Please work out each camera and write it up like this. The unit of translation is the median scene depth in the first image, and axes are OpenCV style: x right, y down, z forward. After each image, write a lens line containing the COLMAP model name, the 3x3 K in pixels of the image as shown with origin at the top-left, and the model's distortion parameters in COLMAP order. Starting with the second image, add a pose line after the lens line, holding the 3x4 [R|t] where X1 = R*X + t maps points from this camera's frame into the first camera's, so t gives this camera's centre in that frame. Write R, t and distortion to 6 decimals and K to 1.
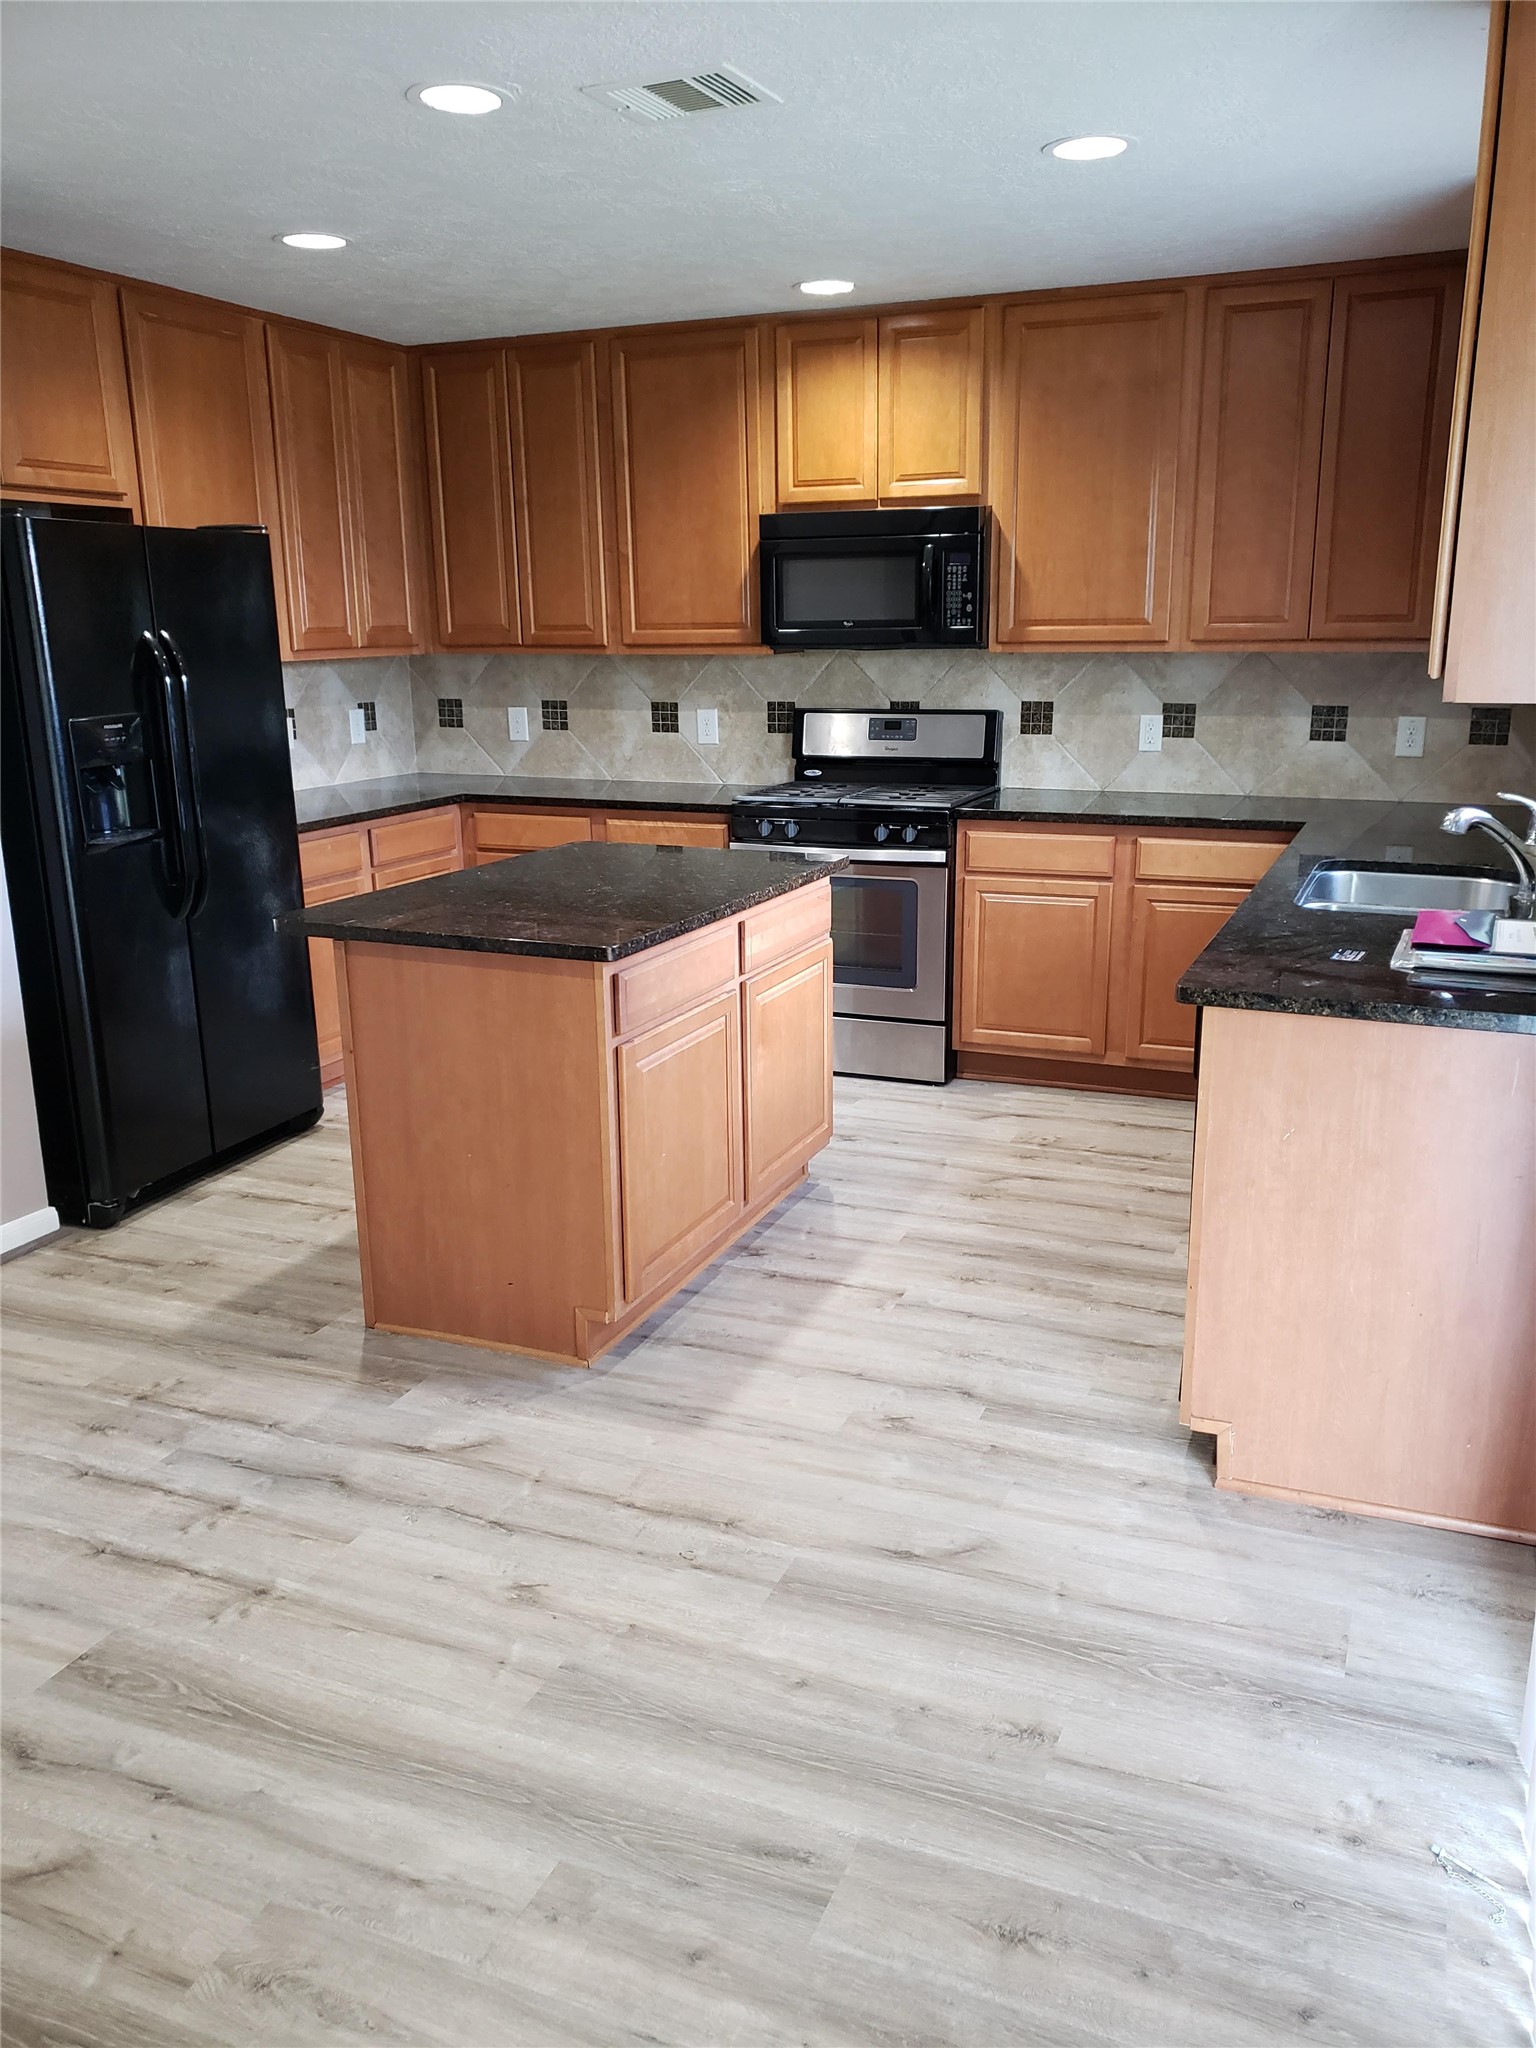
lens RADIAL K [[1571.8, 0, 774.6], [0, 1571.8, 1031.5], [0, 0, 1]] dist [0.020998, -0.005854]
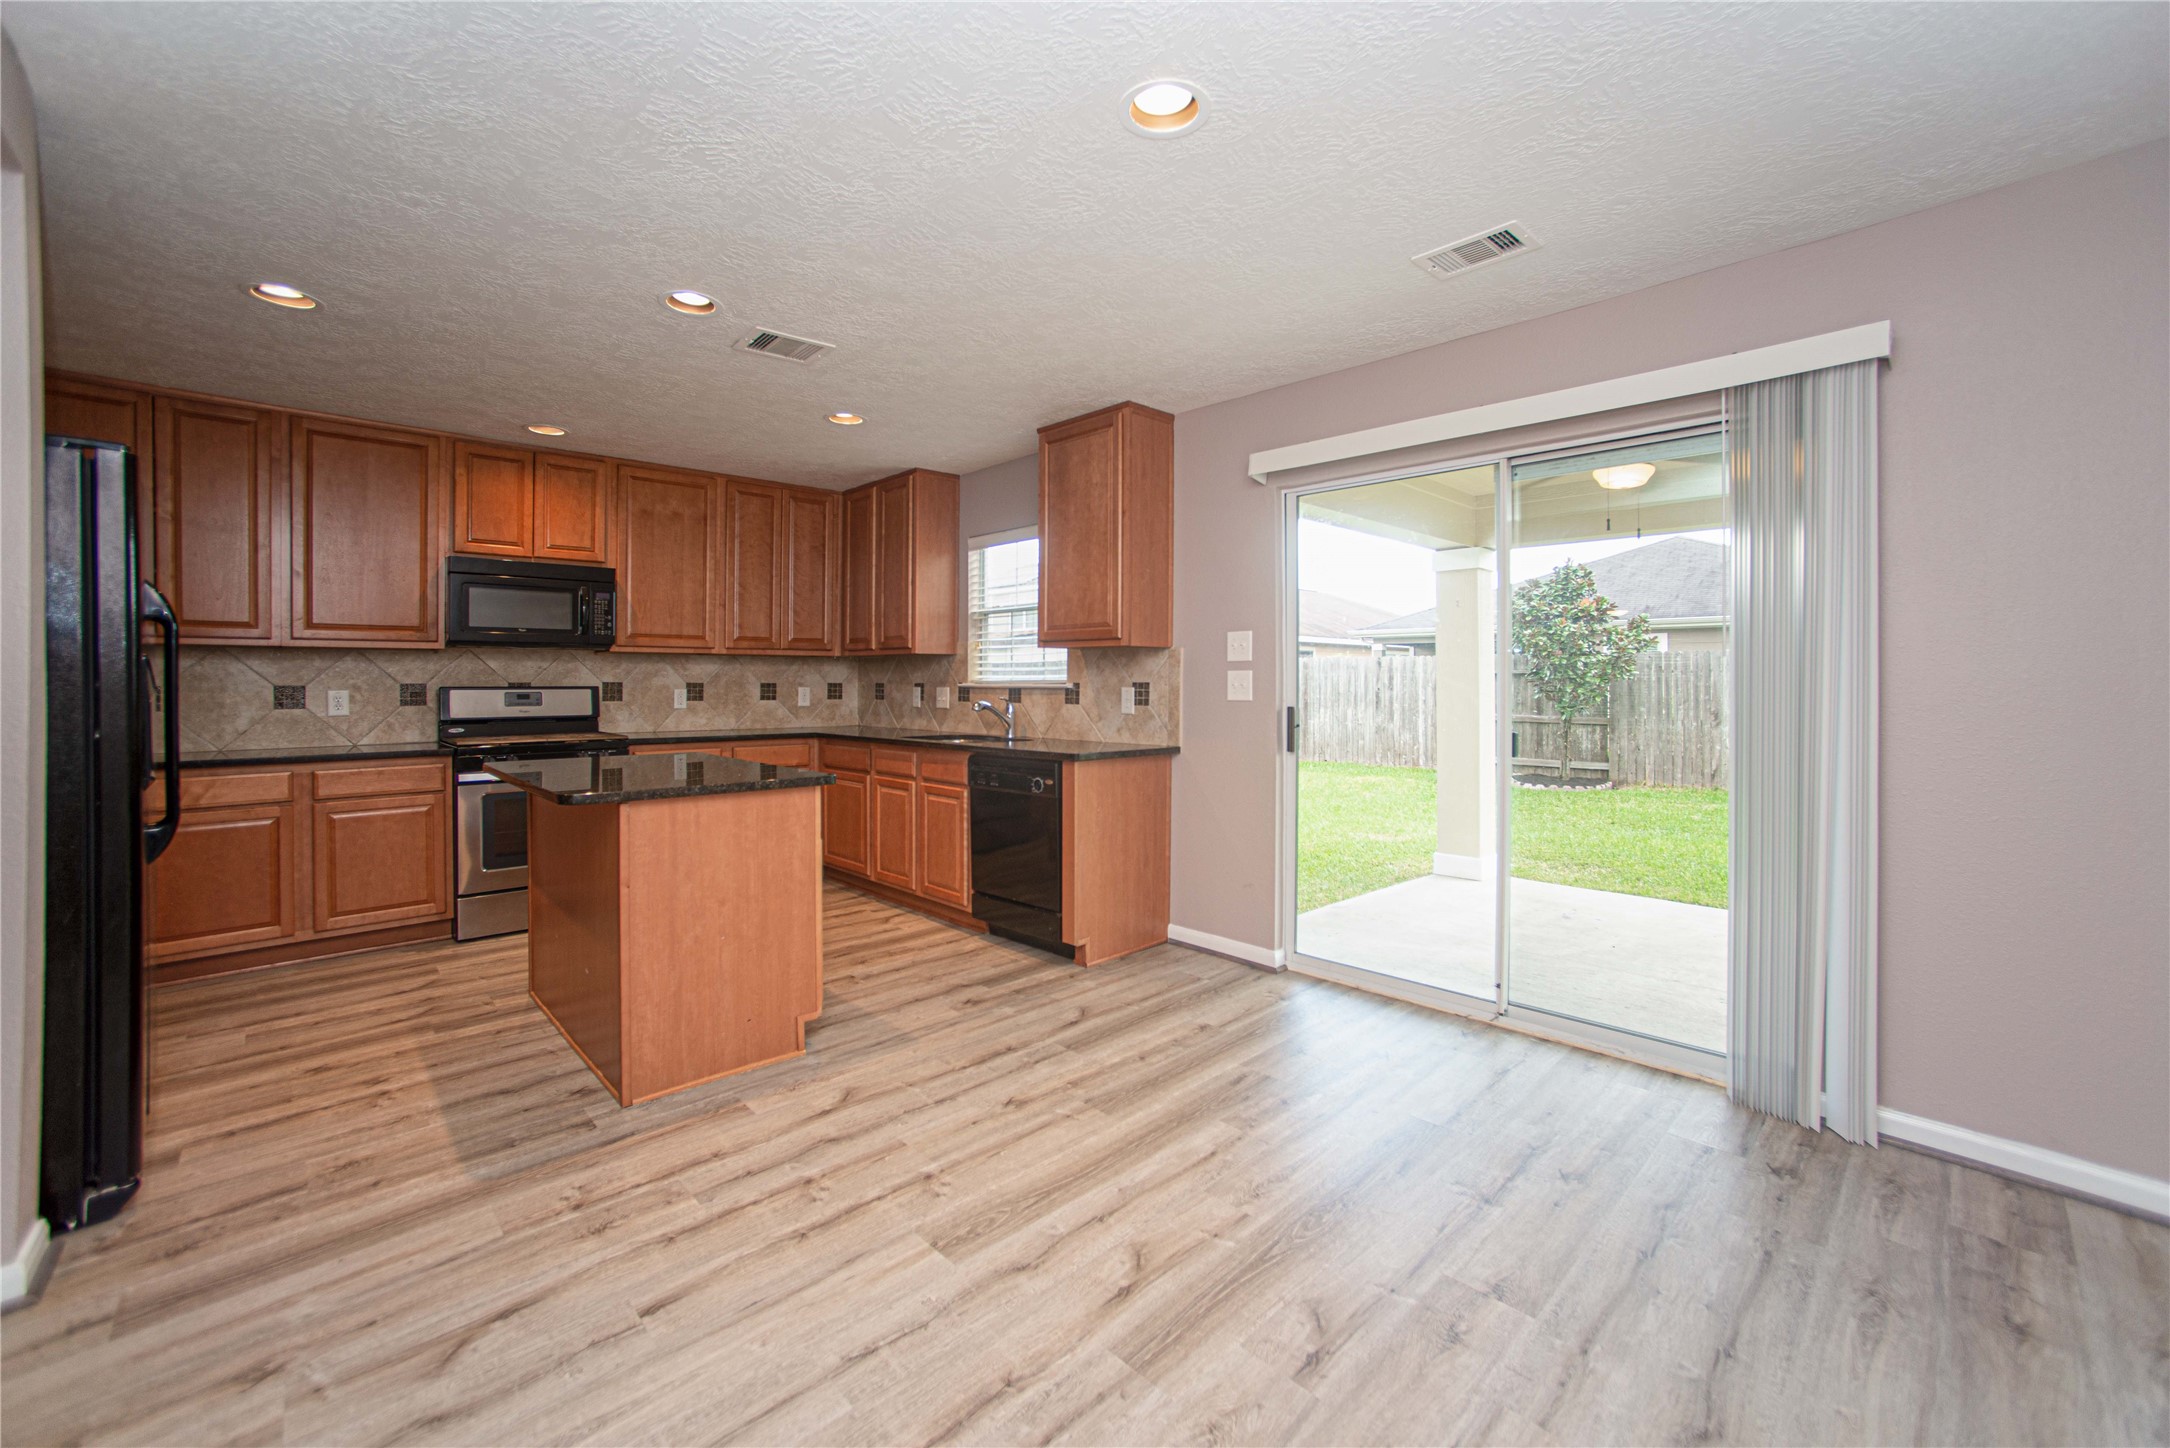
lens RADIAL K [[865.6, 0, 1086.0], [0, 865.6, 683.5], [0, 0, 1]] dist [-0.019719, 0.001027]
pose [[0.416309, 0.007987, 0.909188, -0.800848], [0.224627, 0.968061, -0.111359, 0.014414], [-0.881039, 0.250588, 0.401218, 0.319793]]
